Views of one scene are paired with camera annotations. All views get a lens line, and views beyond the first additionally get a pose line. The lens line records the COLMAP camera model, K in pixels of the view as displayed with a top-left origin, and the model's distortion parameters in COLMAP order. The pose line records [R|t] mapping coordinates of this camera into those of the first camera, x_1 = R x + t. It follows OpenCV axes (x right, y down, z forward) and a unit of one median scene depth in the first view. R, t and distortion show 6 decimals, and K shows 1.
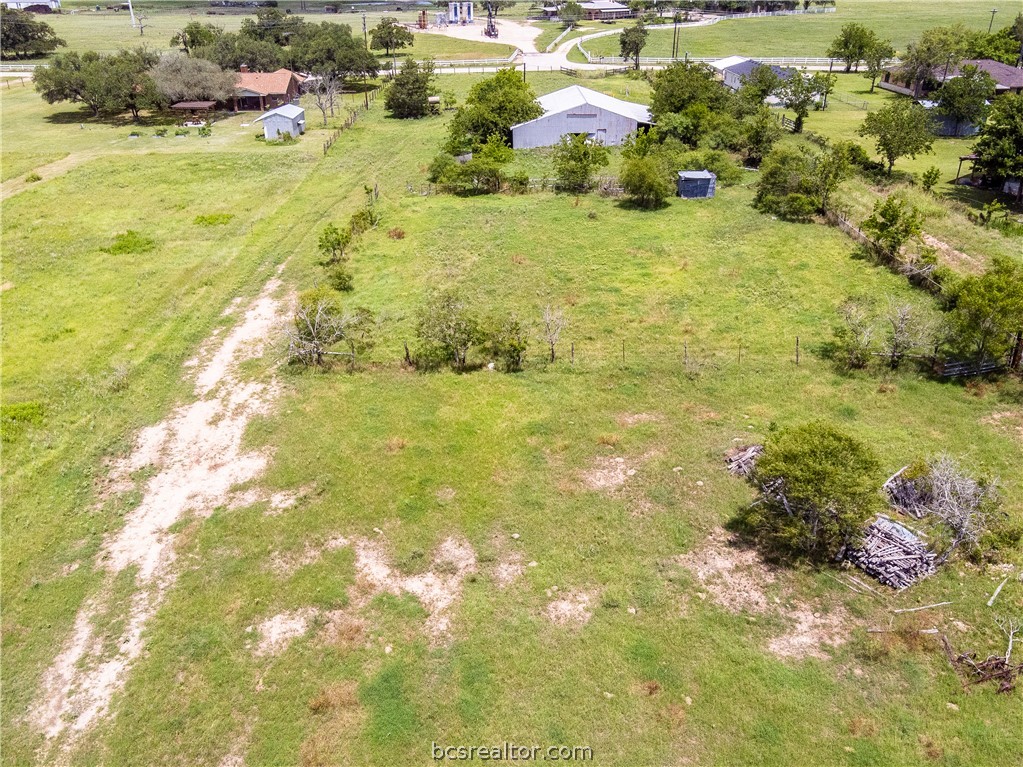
lens RADIAL K [[755.6, 0, 511.5], [0, 755.6, 383.5], [0, 0, 1]] dist [0.005210, 0.071397]
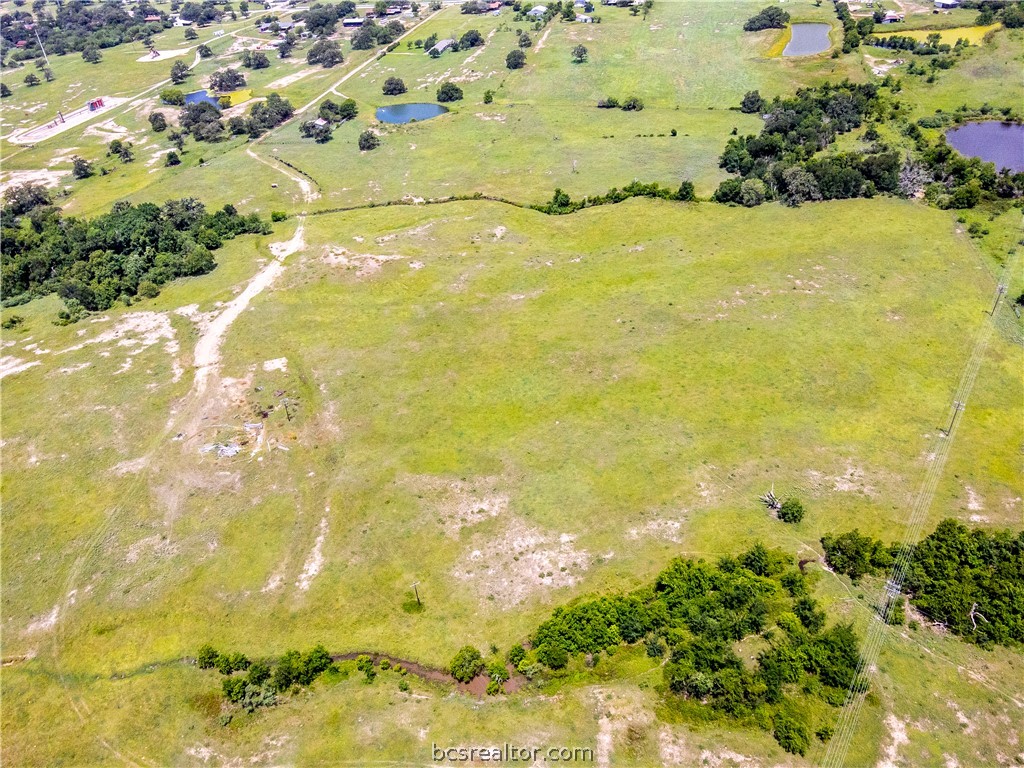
lens RADIAL K [[756.4, 0, 512.0], [0, 756.4, 384.0], [0, 0, 1]] dist [0.005210, 0.071397]
pose [[0.968301, 0.091278, -0.232511, 1.524931], [-0.058293, 0.987715, 0.144987, 1.724853], [0.242889, -0.126837, 0.961726, -5.270904]]
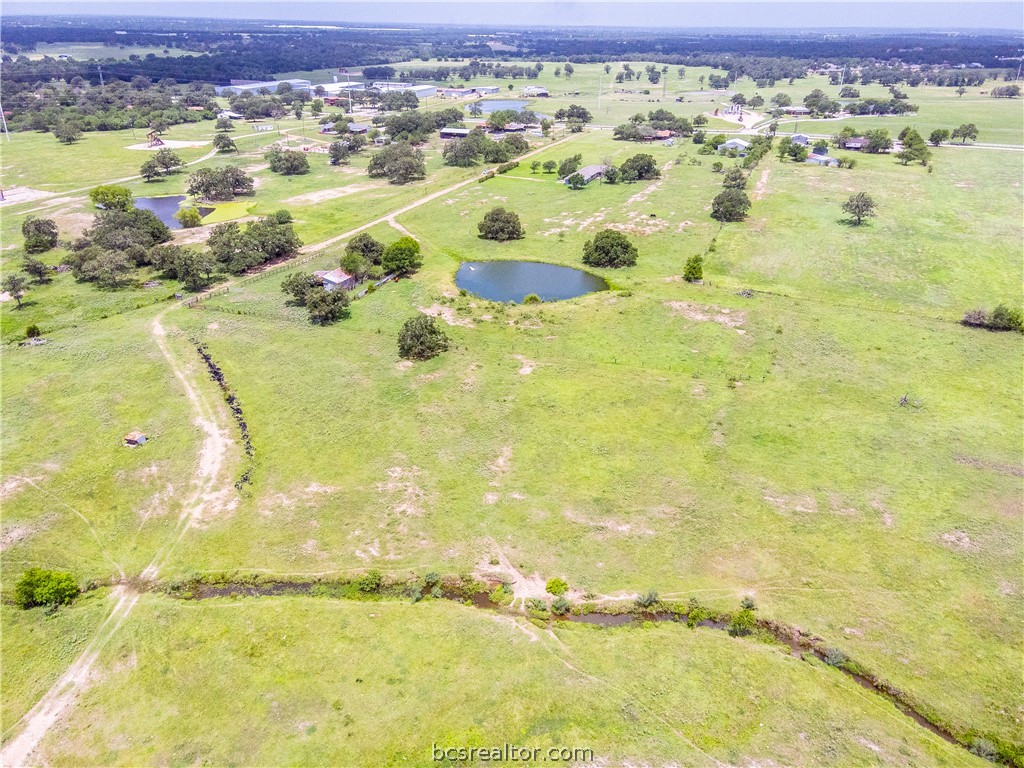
lens RADIAL K [[756.4, 0, 512.0], [0, 756.4, 384.0], [0, 0, 1]] dist [0.005210, 0.071397]
pose [[0.924468, 0.181241, -0.335427, 0.535237], [-0.200813, 0.979328, -0.024300, 1.199840], [0.324089, 0.089823, 0.941753, -3.013786]]
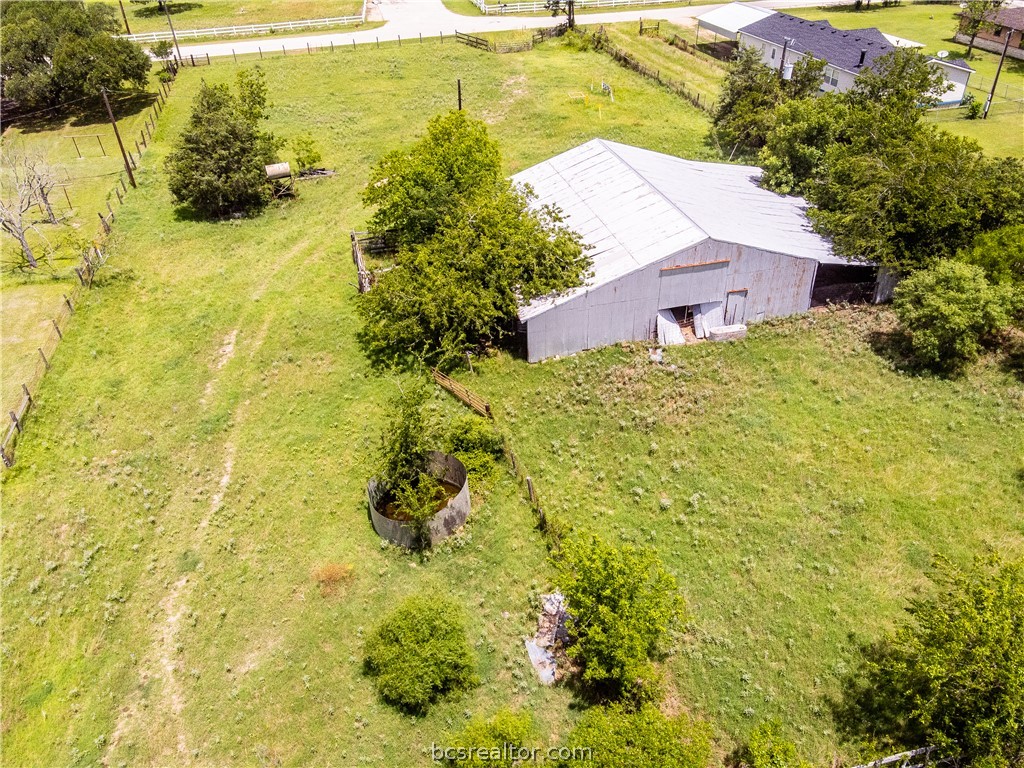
lens RADIAL K [[756.4, 0, 512.0], [0, 756.4, 384.0], [0, 0, 1]] dist [0.005210, 0.071397]
pose [[0.972638, -0.152499, 0.175267, -0.063188], [0.132487, 0.983800, 0.120767, -0.280108], [-0.190845, -0.094242, 0.977086, 0.491234]]
